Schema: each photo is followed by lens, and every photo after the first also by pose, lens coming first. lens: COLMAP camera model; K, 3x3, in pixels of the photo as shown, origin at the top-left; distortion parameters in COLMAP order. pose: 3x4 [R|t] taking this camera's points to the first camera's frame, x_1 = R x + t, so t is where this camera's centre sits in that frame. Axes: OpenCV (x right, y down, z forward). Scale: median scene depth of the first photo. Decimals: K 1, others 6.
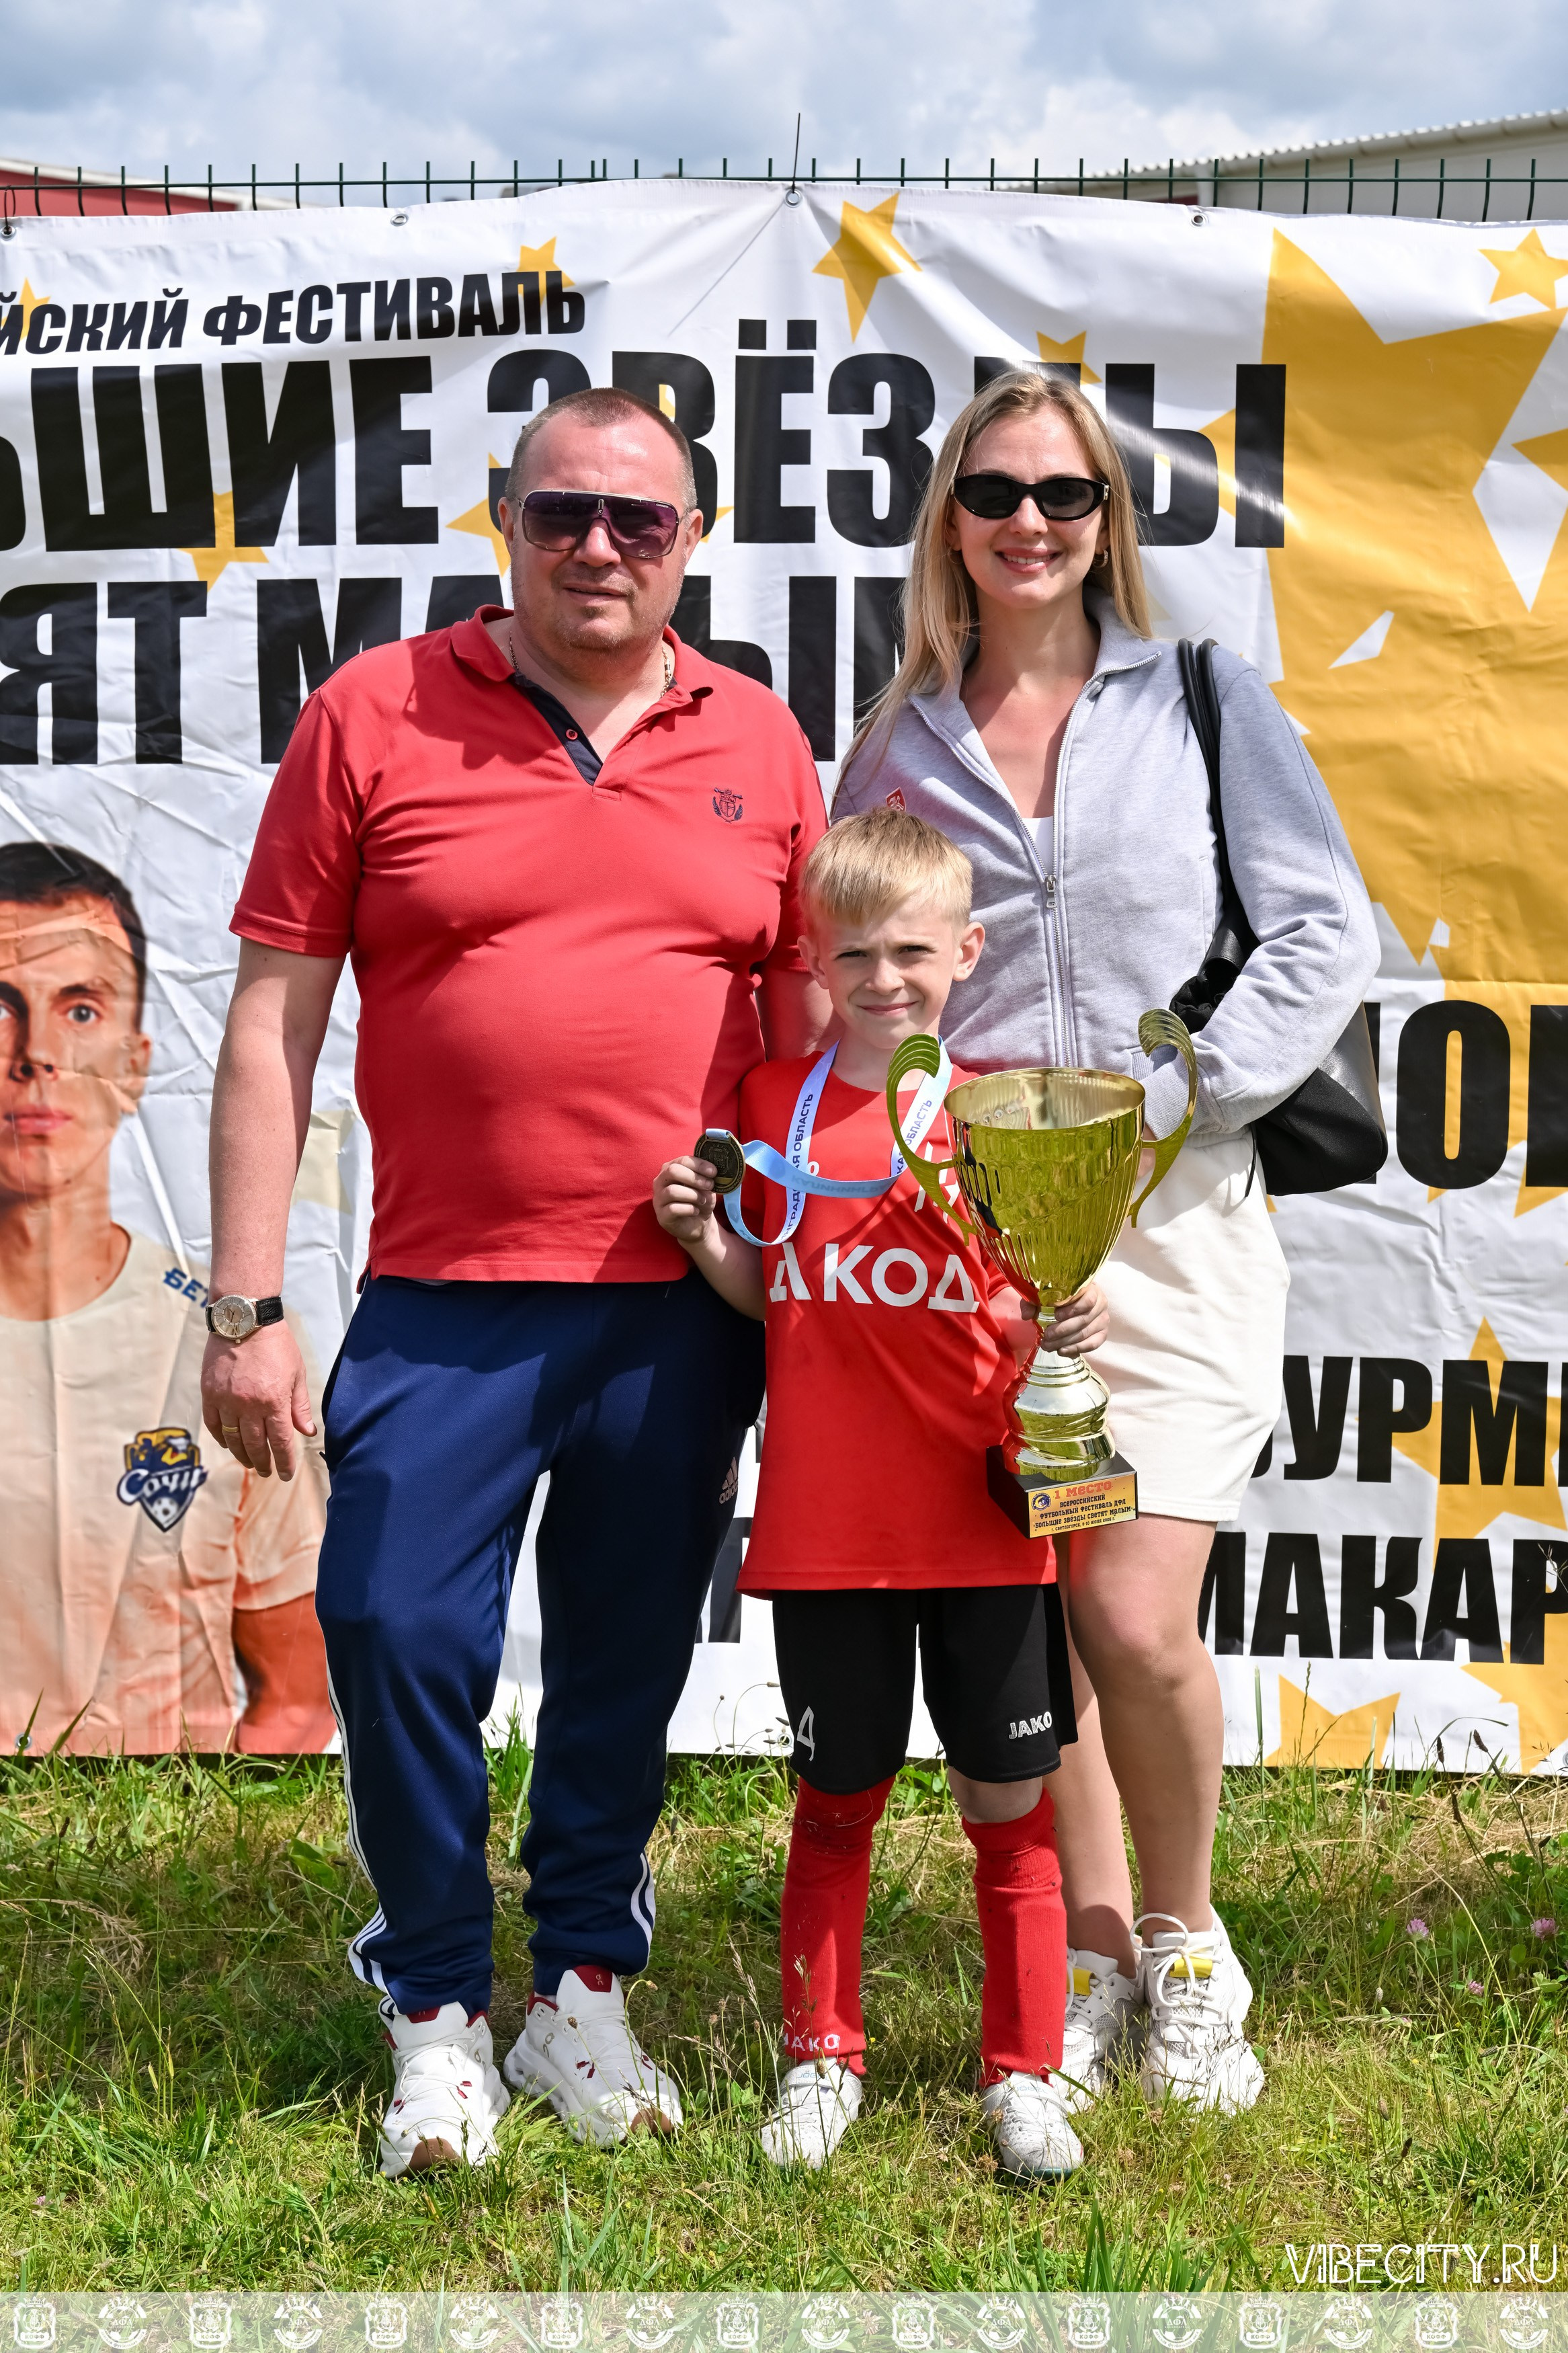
lens RADIAL K [[3834.1, 0, 700.3], [0, 3834.1, 1165.0], [0, 0, 1]] dist [-0.066732, -0.039212]
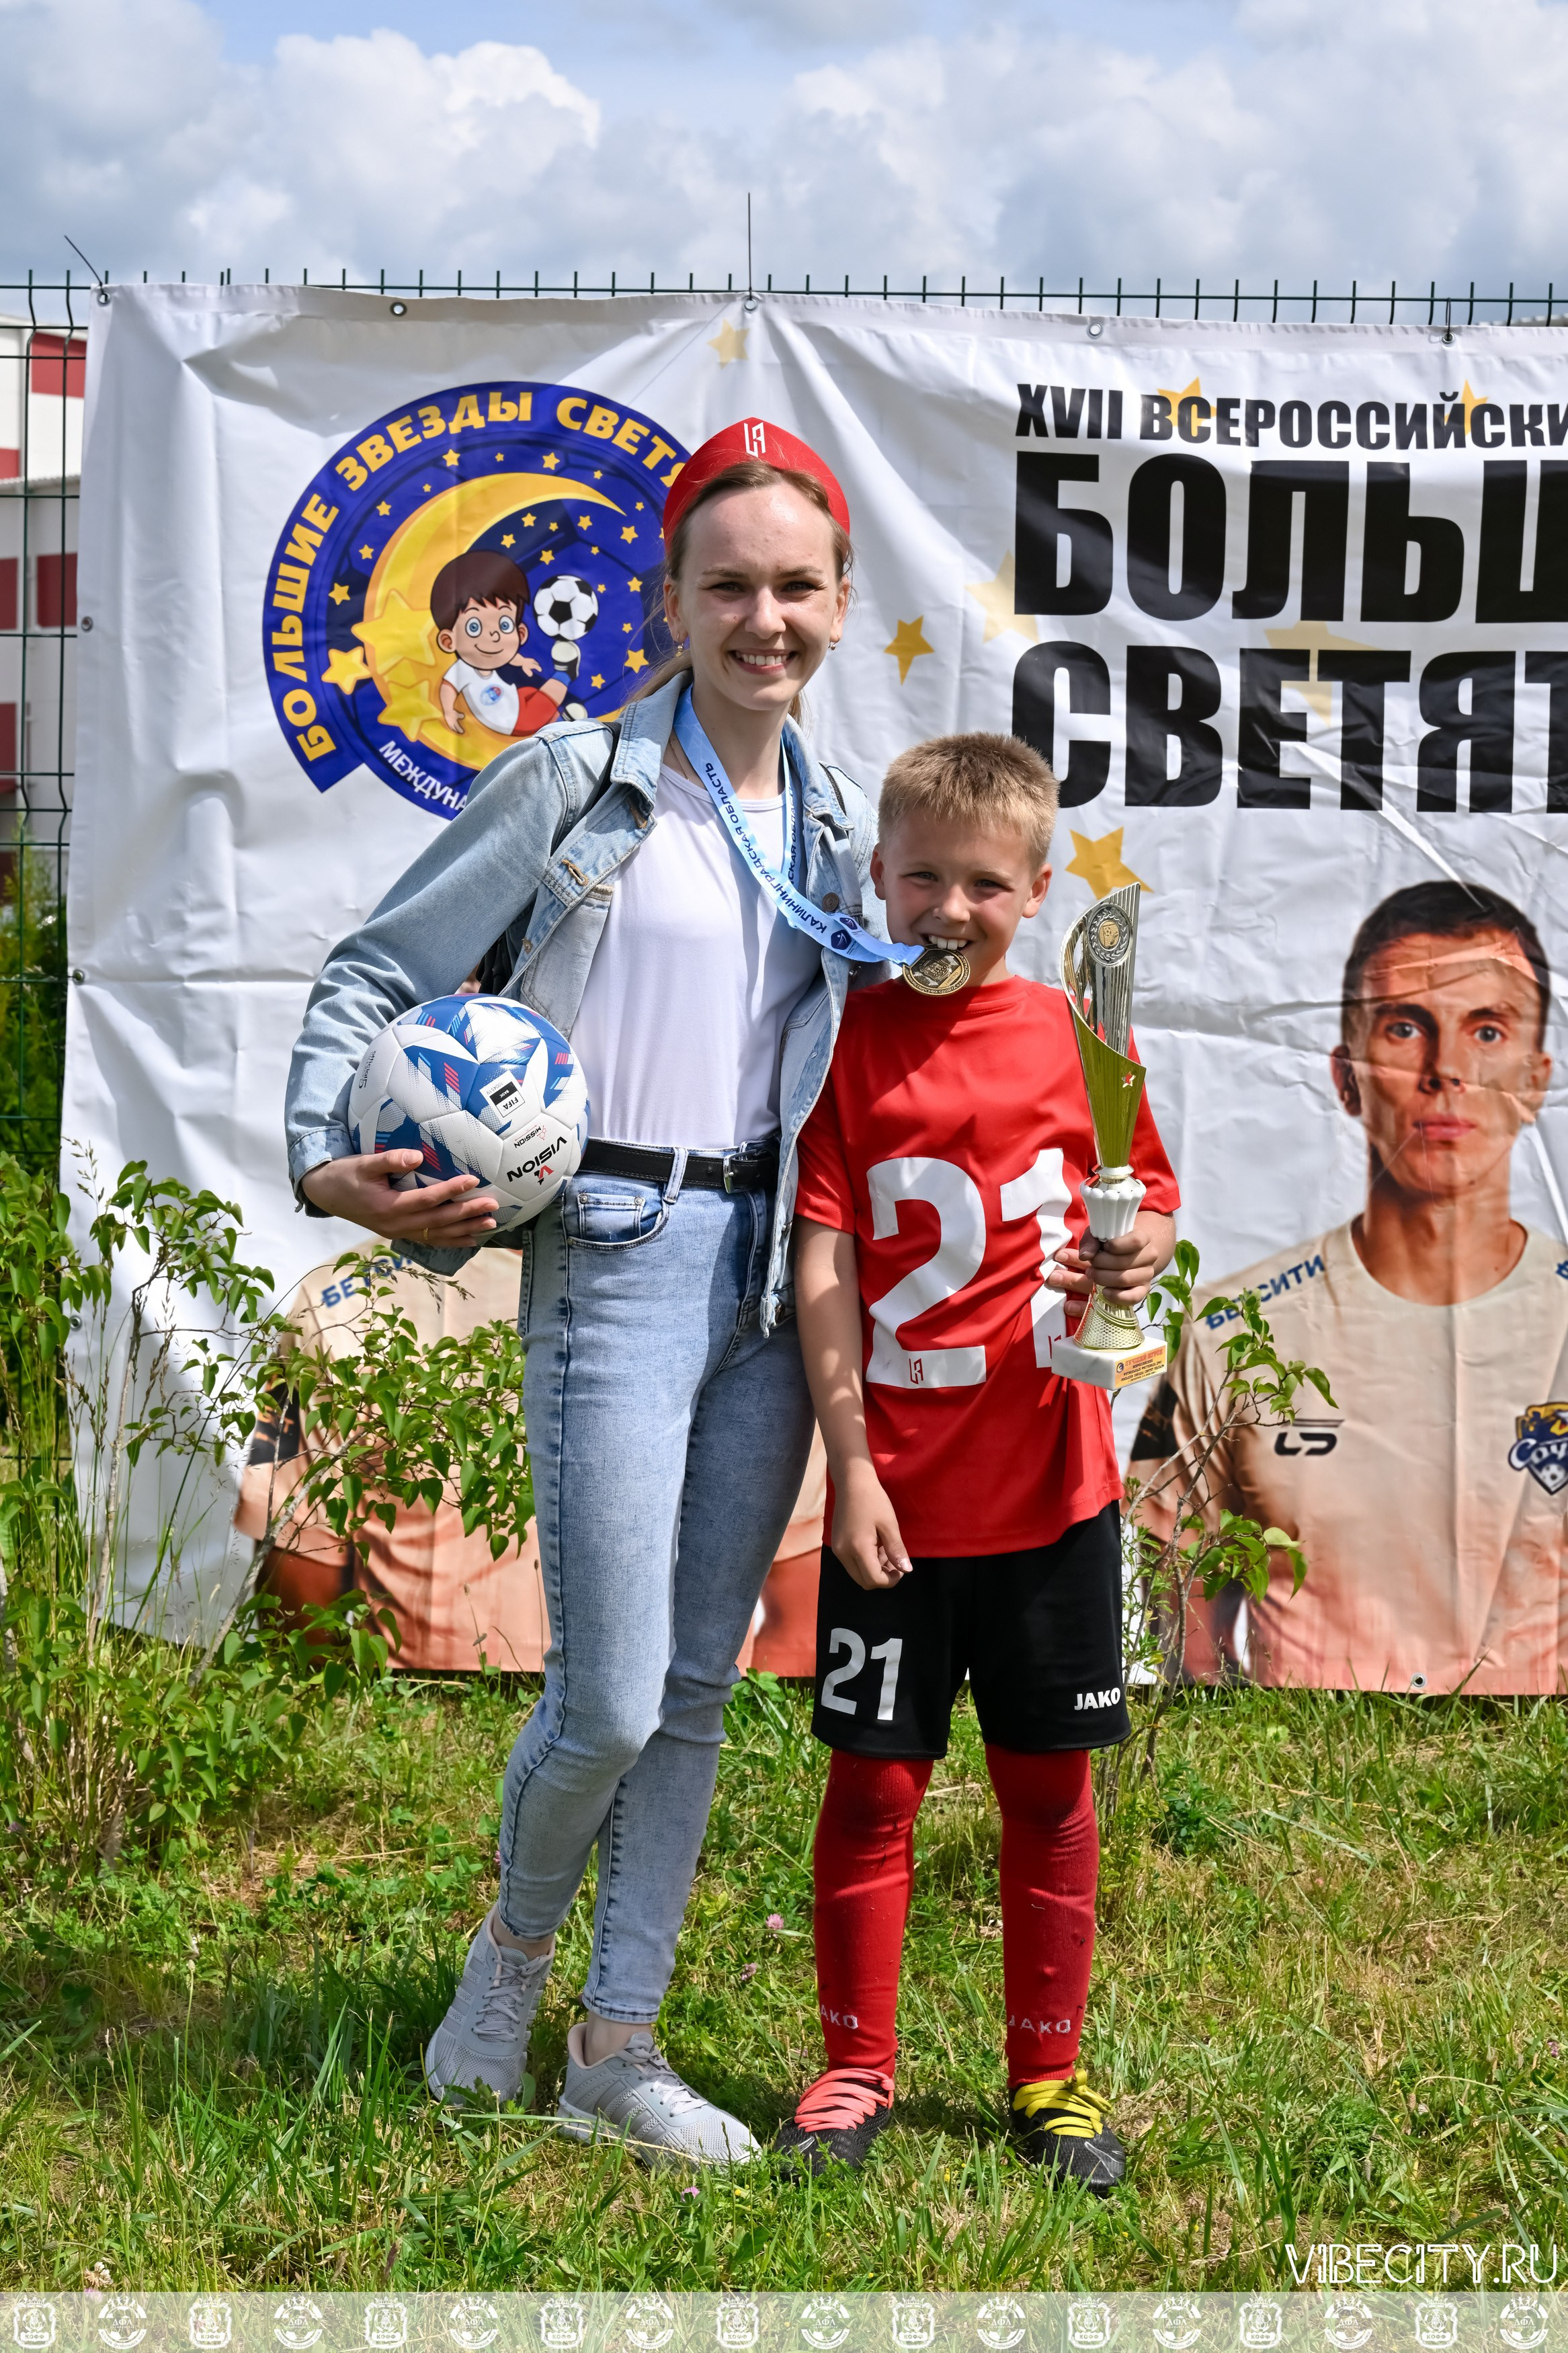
lens RADIAL K [[3593.9, 0, 785.4], [0, 3593.9, 1180.5], [0, 0, 1]] dist [-0.047704, -0.140784]
pose [[0.999738, 0.017120, 0.015222, -0.385299], [-0.016897, 0.999750, -0.014661, 0.022440], [-0.015469, 0.014400, 0.999777, -0.049028]]
